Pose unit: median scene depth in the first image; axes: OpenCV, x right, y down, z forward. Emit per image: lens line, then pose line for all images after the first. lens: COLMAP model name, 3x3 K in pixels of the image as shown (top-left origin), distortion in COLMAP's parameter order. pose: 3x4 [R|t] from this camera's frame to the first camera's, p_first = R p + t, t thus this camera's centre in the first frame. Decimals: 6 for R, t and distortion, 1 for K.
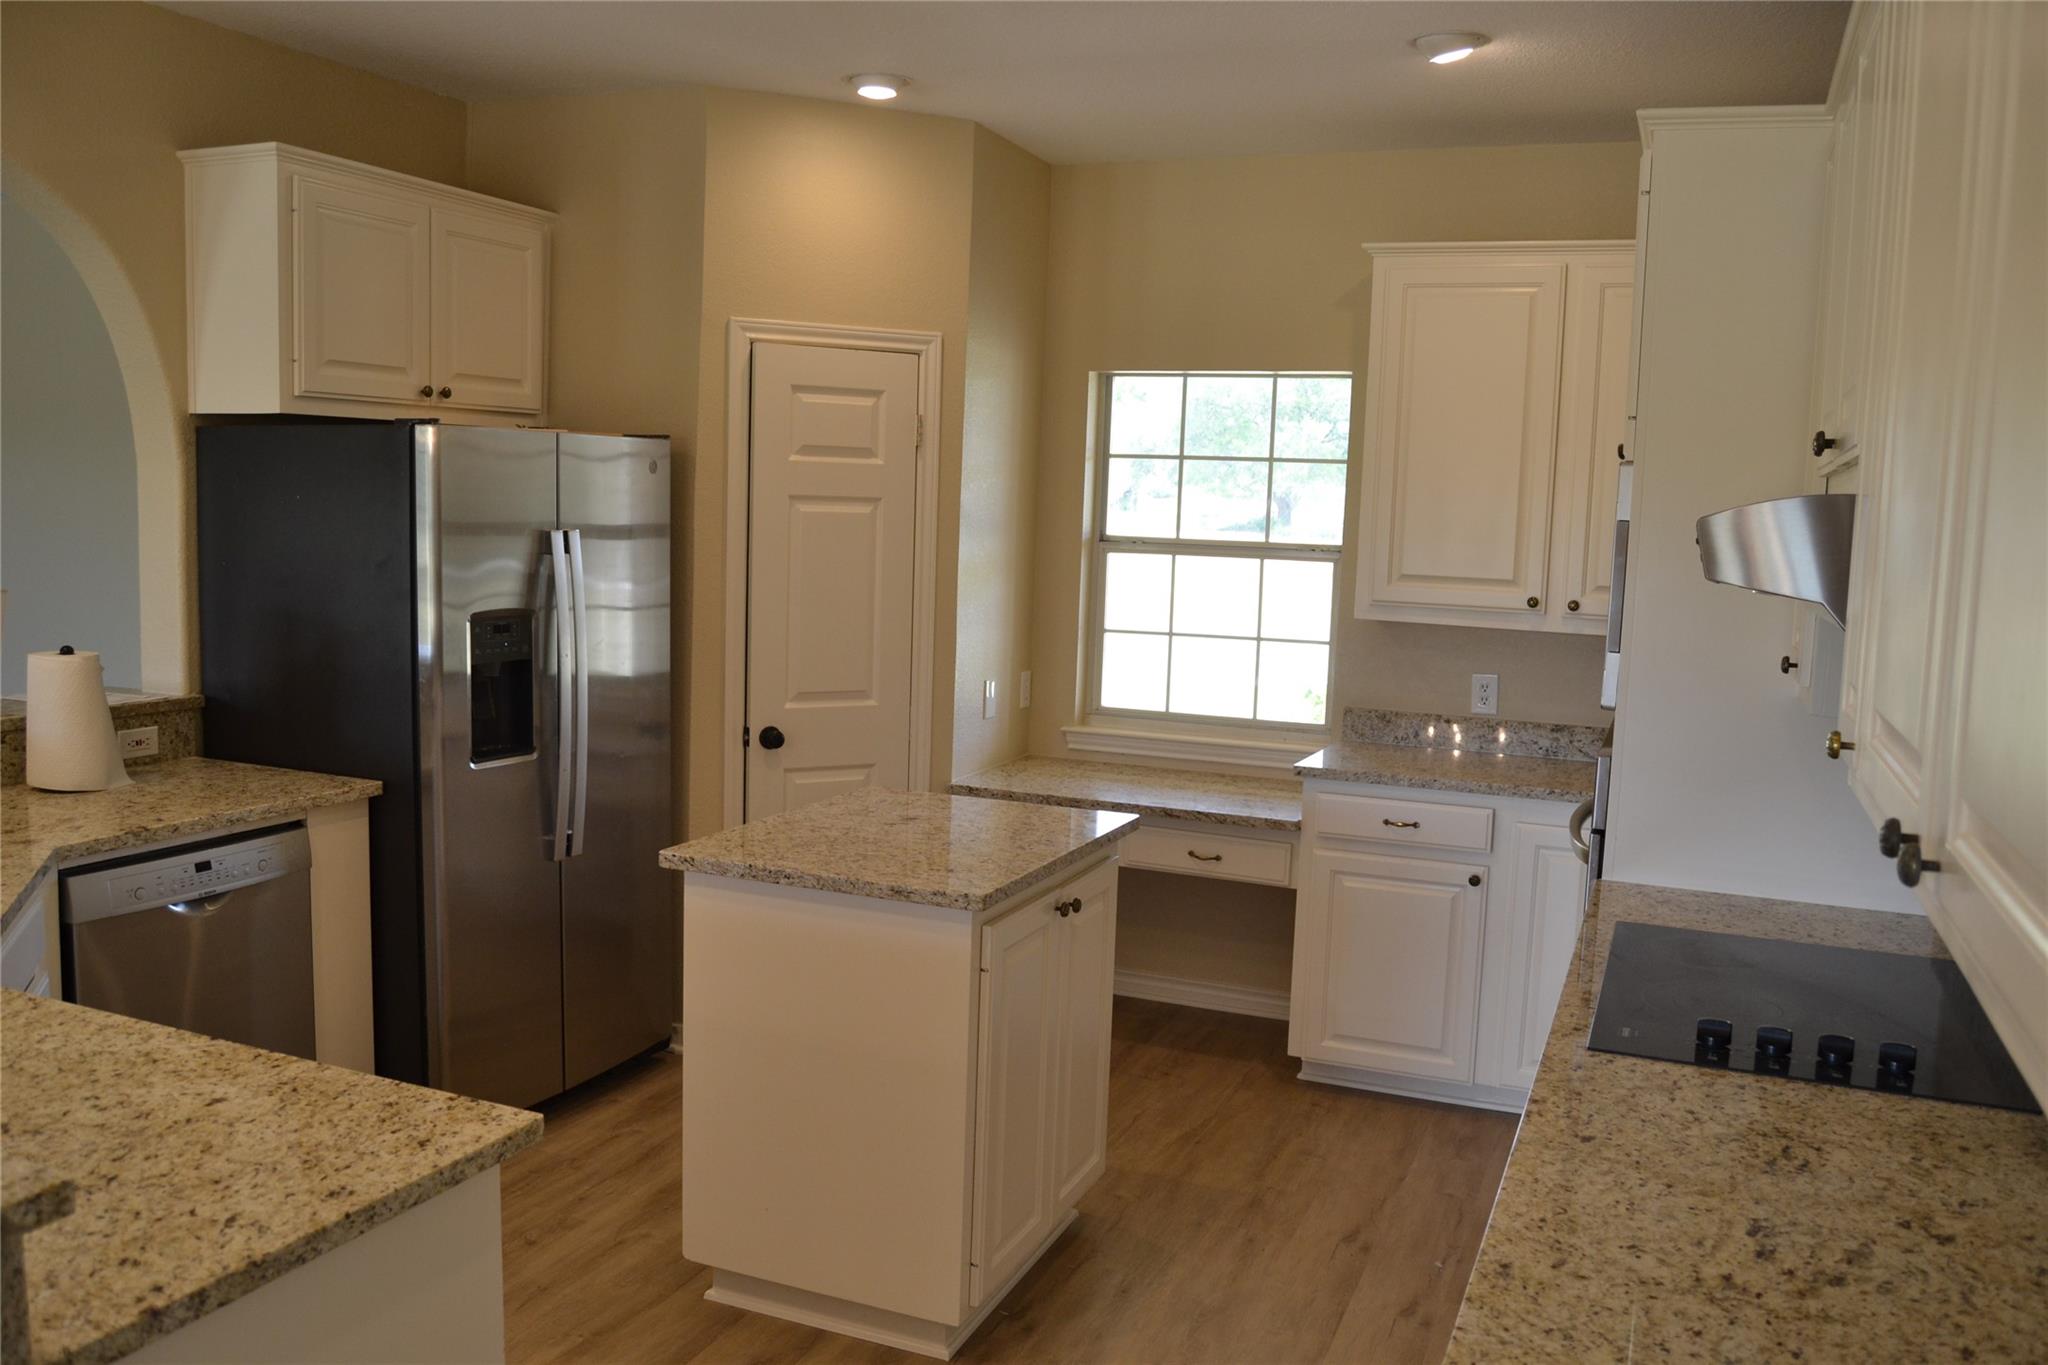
lens RADIAL K [[1613.2, 0, 1024.0], [0, 1613.2, 682.5], [0, 0, 1]] dist [-0.060453, 0.004643]
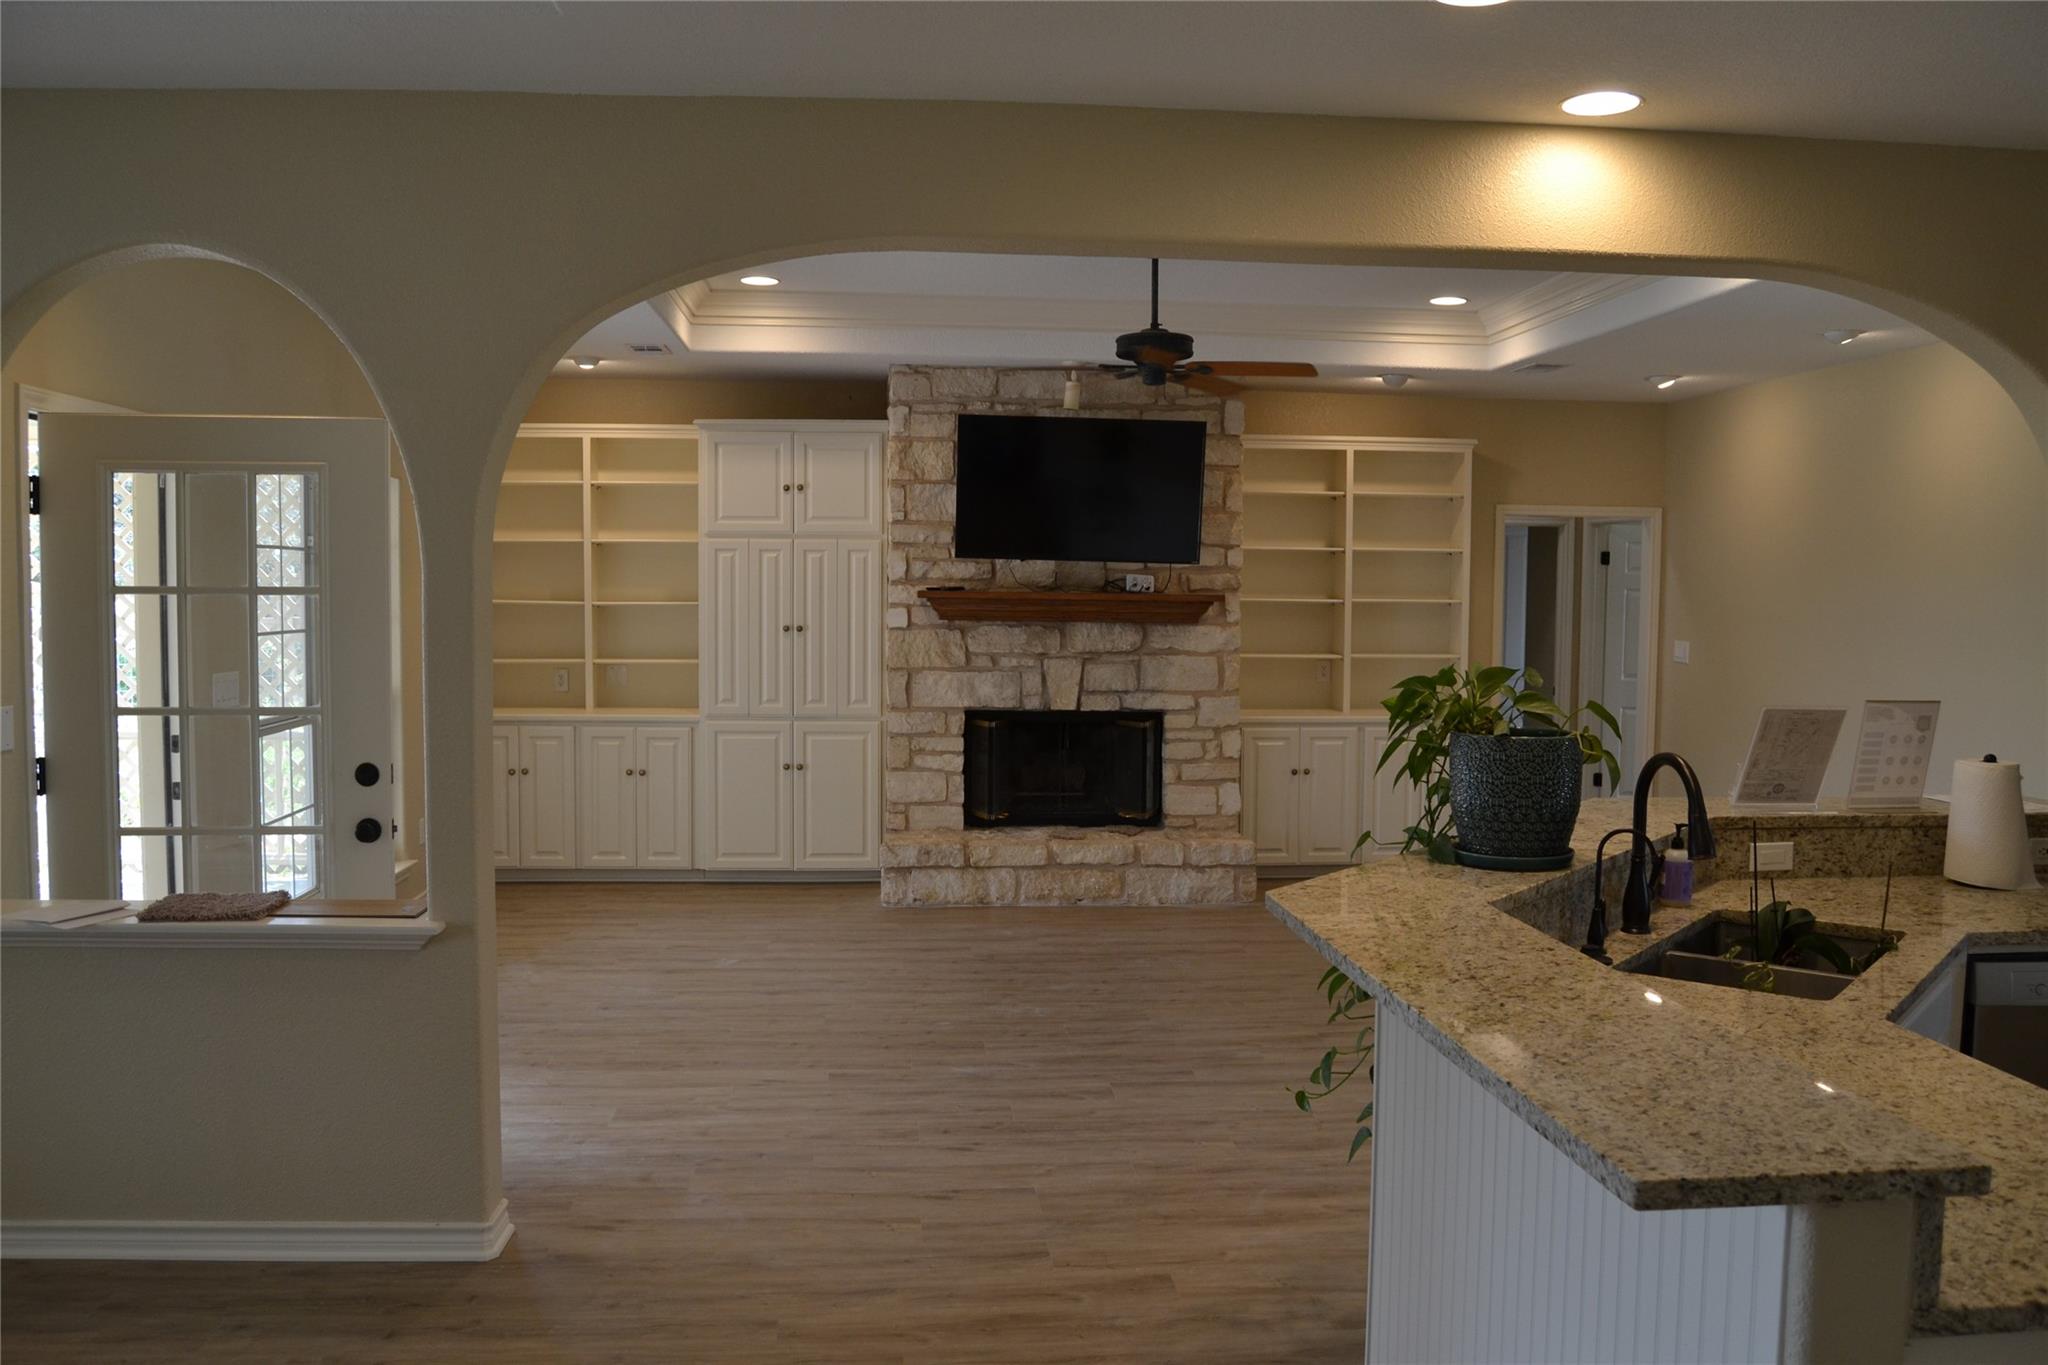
lens RADIAL K [[1621.3, 0, 1016.8], [0, 1621.3, 697.0], [0, 0, 1]] dist [-0.062253, 0.008973]
pose [[0.466712, 0.035310, -0.883704, 0.090702], [-0.090987, 0.995818, -0.008264, 0.014253], [0.879717, 0.084262, 0.467973, -0.210010]]
